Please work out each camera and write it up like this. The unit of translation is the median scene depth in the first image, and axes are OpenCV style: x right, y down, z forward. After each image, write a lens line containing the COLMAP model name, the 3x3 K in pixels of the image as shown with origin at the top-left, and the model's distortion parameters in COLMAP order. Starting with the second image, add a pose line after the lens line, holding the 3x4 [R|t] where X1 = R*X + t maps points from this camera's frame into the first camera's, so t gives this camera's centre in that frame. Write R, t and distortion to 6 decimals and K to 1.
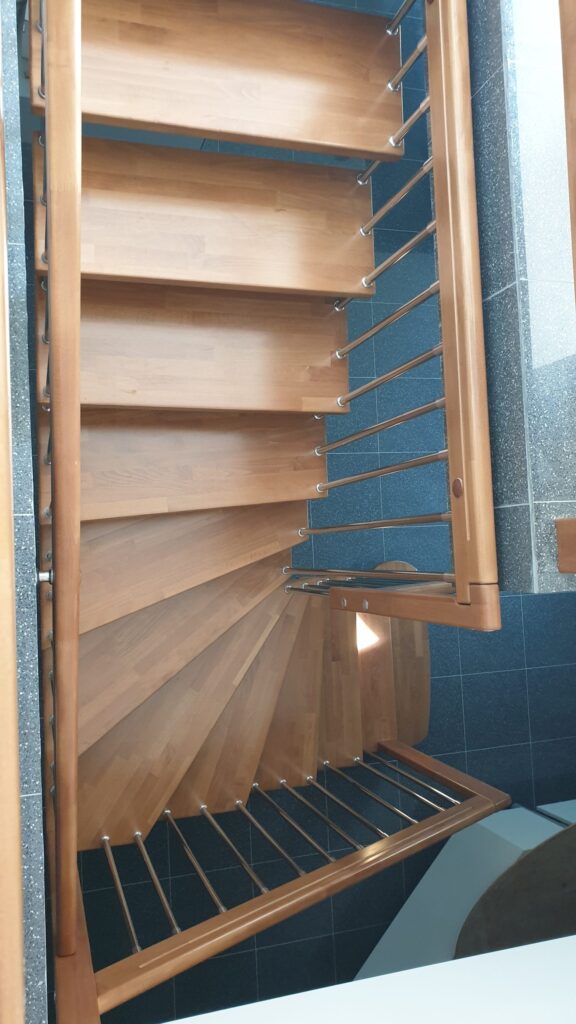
lens RADIAL K [[800.4, 0, 288.7], [0, 800.4, 510.8], [0, 0, 1]] dist [-0.000768, 0.004583]
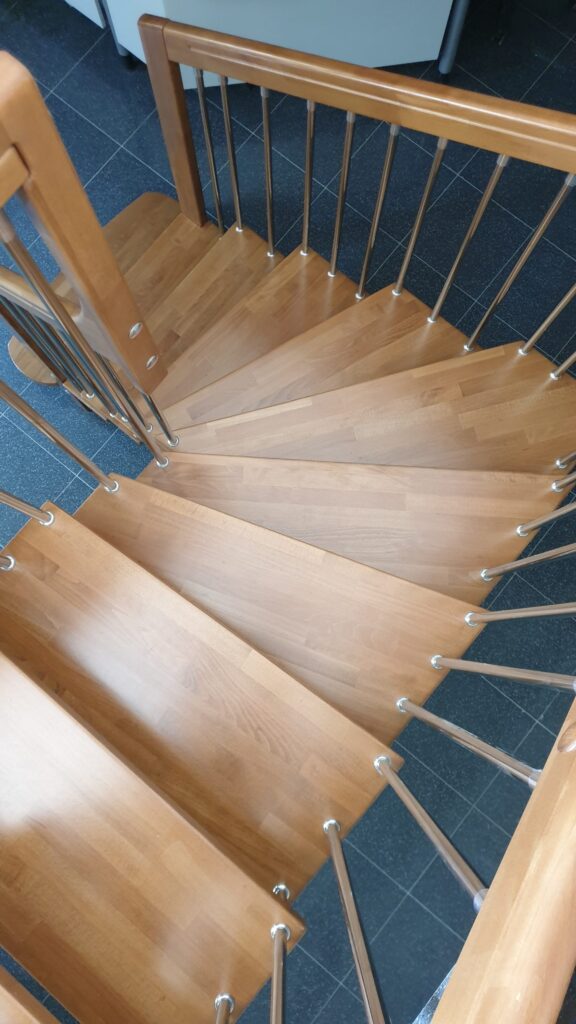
lens RADIAL K [[800.4, 0, 286.5], [0, 800.4, 505.0], [0, 0, 1]] dist [-0.000768, 0.004583]
pose [[-0.705036, -0.679697, -0.202327, 0.034790], [0.650668, -0.733460, 0.196640, -0.018634], [-0.282054, 0.006990, 0.959373, 0.286582]]
